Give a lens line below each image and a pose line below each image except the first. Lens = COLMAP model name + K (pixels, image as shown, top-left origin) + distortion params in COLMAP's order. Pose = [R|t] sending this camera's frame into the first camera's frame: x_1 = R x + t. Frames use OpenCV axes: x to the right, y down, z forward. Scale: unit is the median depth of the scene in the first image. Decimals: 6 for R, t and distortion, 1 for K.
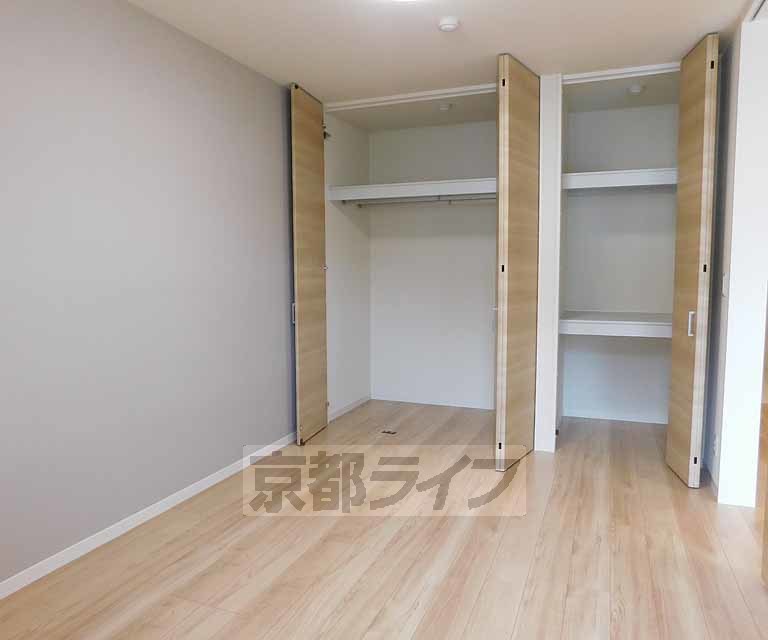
lens RADIAL K [[576.0, 0, 384.0], [0, 576.0, 320.0], [0, 0, 1]] dist [0.012340, 0.010561]
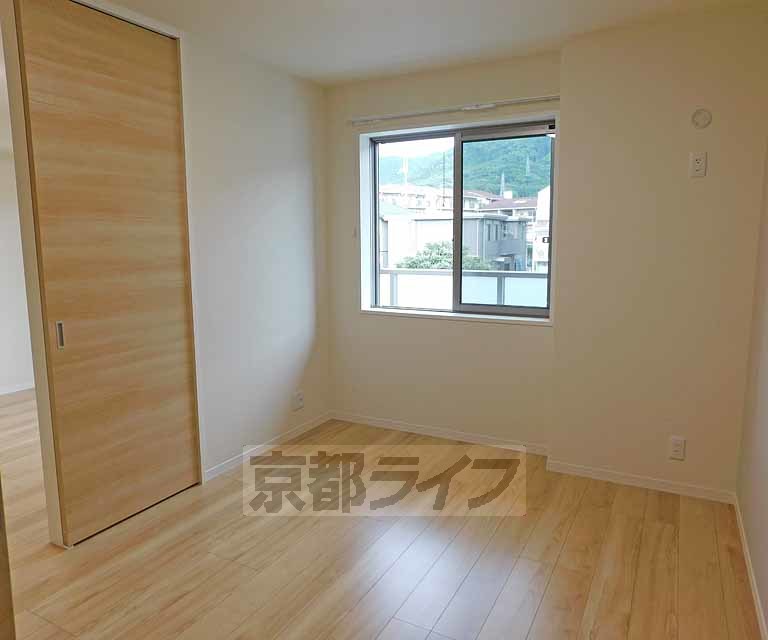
lens RADIAL K [[573.0, 0, 384.0], [0, 573.0, 320.0], [0, 0, 1]] dist [-0.009831, 0.006346]
pose [[-0.995979, -0.019141, 0.087522, -0.036740], [0.000222, 0.976380, 0.216061, -0.152226], [-0.089590, 0.215212, -0.972449, 1.270063]]
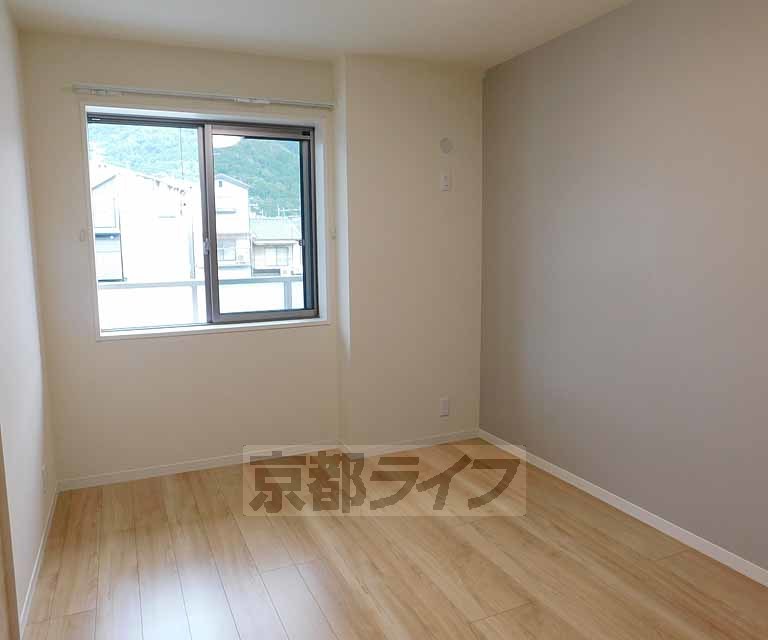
lens RADIAL K [[573.0, 0, 384.0], [0, 573.0, 320.0], [0, 0, 1]] dist [-0.009831, 0.006346]
pose [[-0.691242, 0.099785, -0.715701, 0.468751], [-0.048881, 0.981695, 0.184082, -0.129833], [0.720968, 0.162229, -0.673711, 1.036309]]
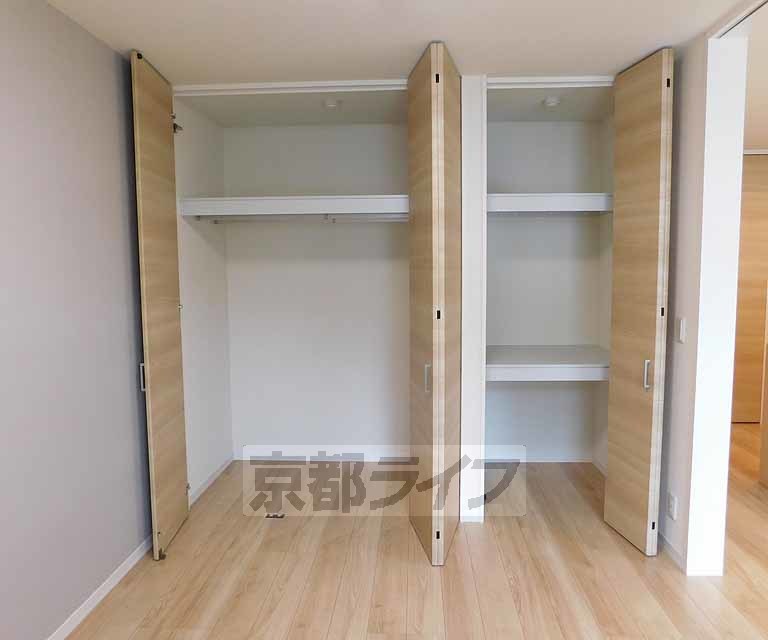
lens RADIAL K [[573.0, 0, 384.0], [0, 573.0, 320.0], [0, 0, 1]] dist [-0.009831, 0.006346]
pose [[0.946080, -0.037987, 0.321699, -0.108832], [0.036656, 0.999276, 0.010197, -0.085363], [-0.321853, 0.002145, 0.946787, 0.261268]]
